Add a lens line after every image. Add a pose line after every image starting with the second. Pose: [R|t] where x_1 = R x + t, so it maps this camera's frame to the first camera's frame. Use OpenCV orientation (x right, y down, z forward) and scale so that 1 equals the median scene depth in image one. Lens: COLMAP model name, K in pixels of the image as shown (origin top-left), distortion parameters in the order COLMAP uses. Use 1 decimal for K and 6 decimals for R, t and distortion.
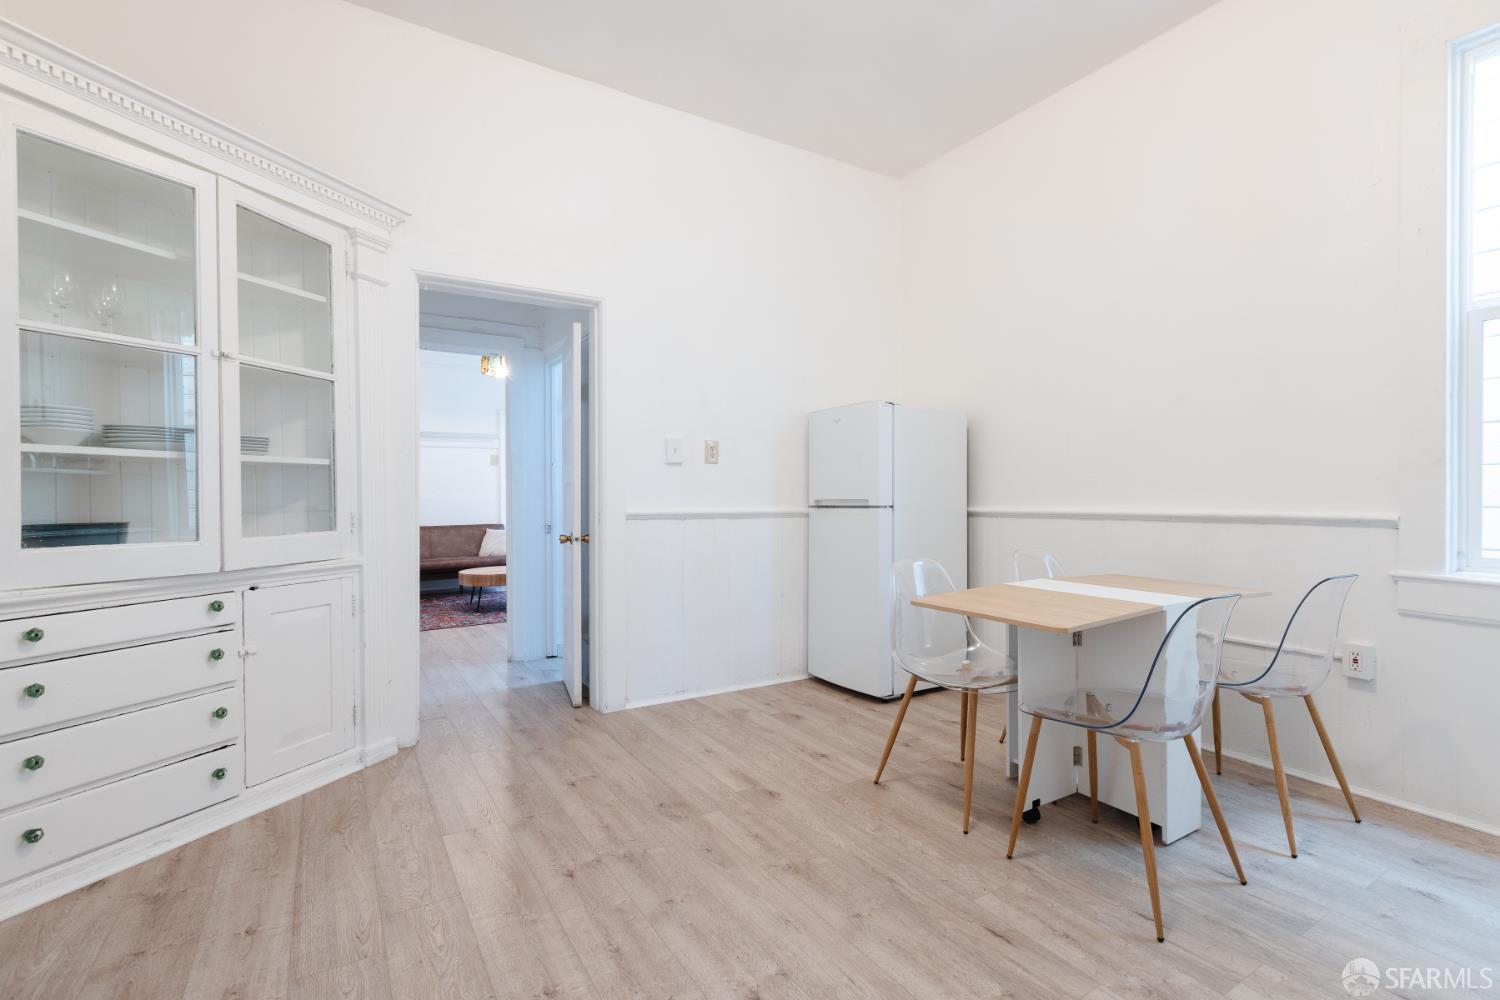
lens RADIAL K [[684.5, 0, 768.2], [0, 684.5, 502.0], [0, 0, 1]] dist [0.001232, 0.000105]
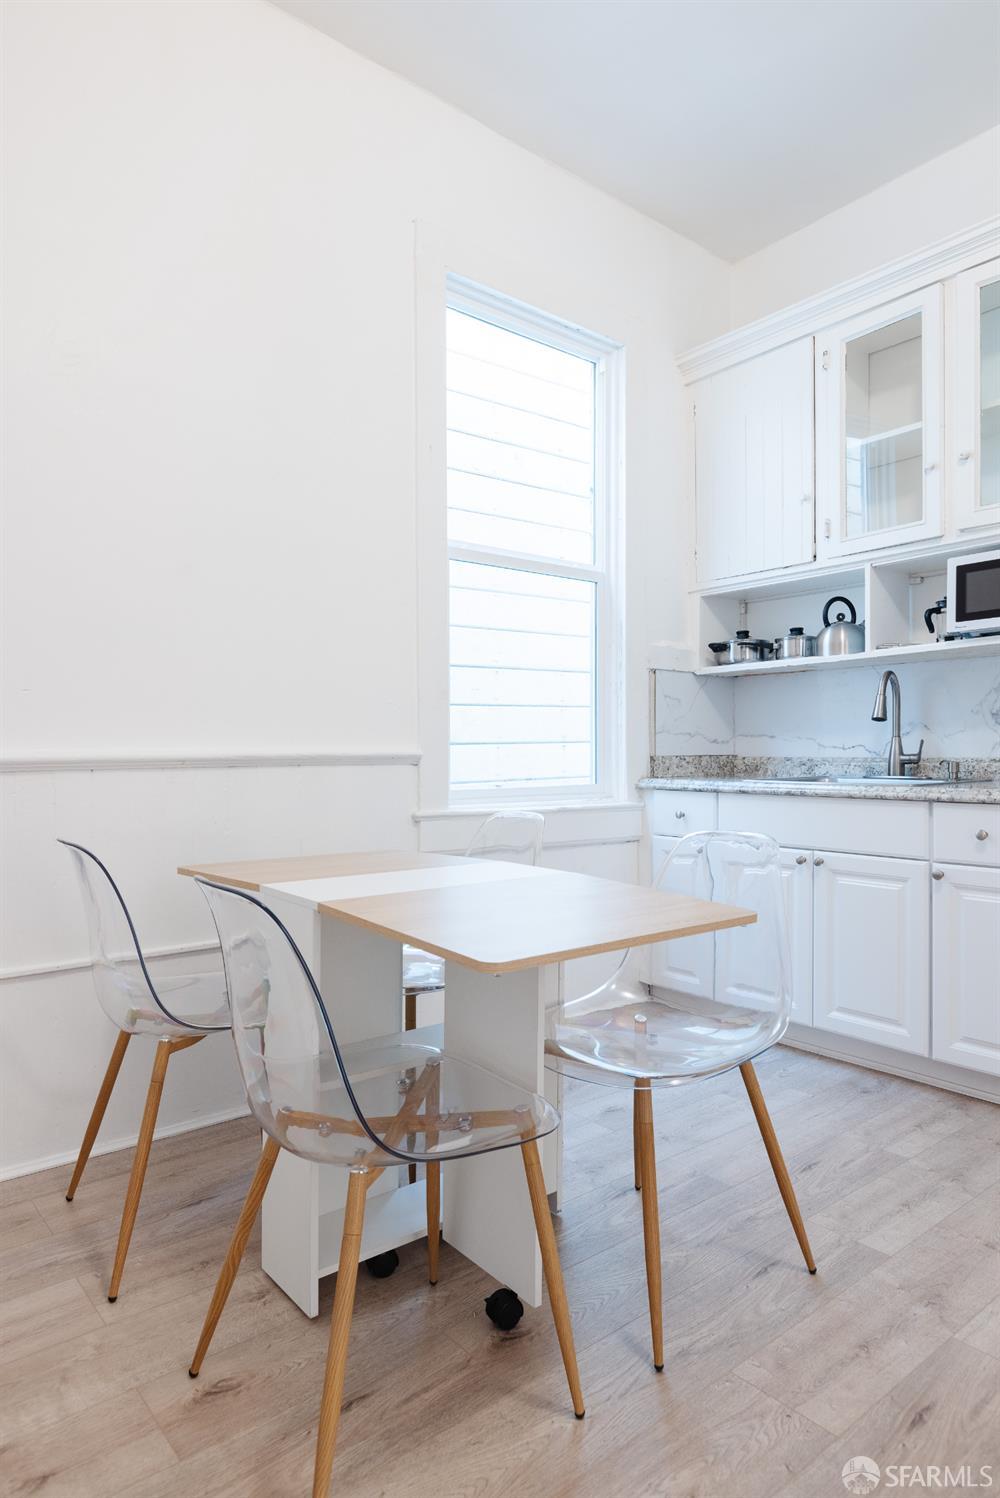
lens RADIAL K [[911.7, 0, 497.0], [0, 911.7, 755.1], [0, 0, 1]] dist [0.004803, -0.010529]
pose [[-0.111459, -0.003886, 0.993761, -0.260685], [0.018031, 0.999820, 0.005932, 0.018155], [-0.993605, 0.018580, -0.111369, 0.888386]]
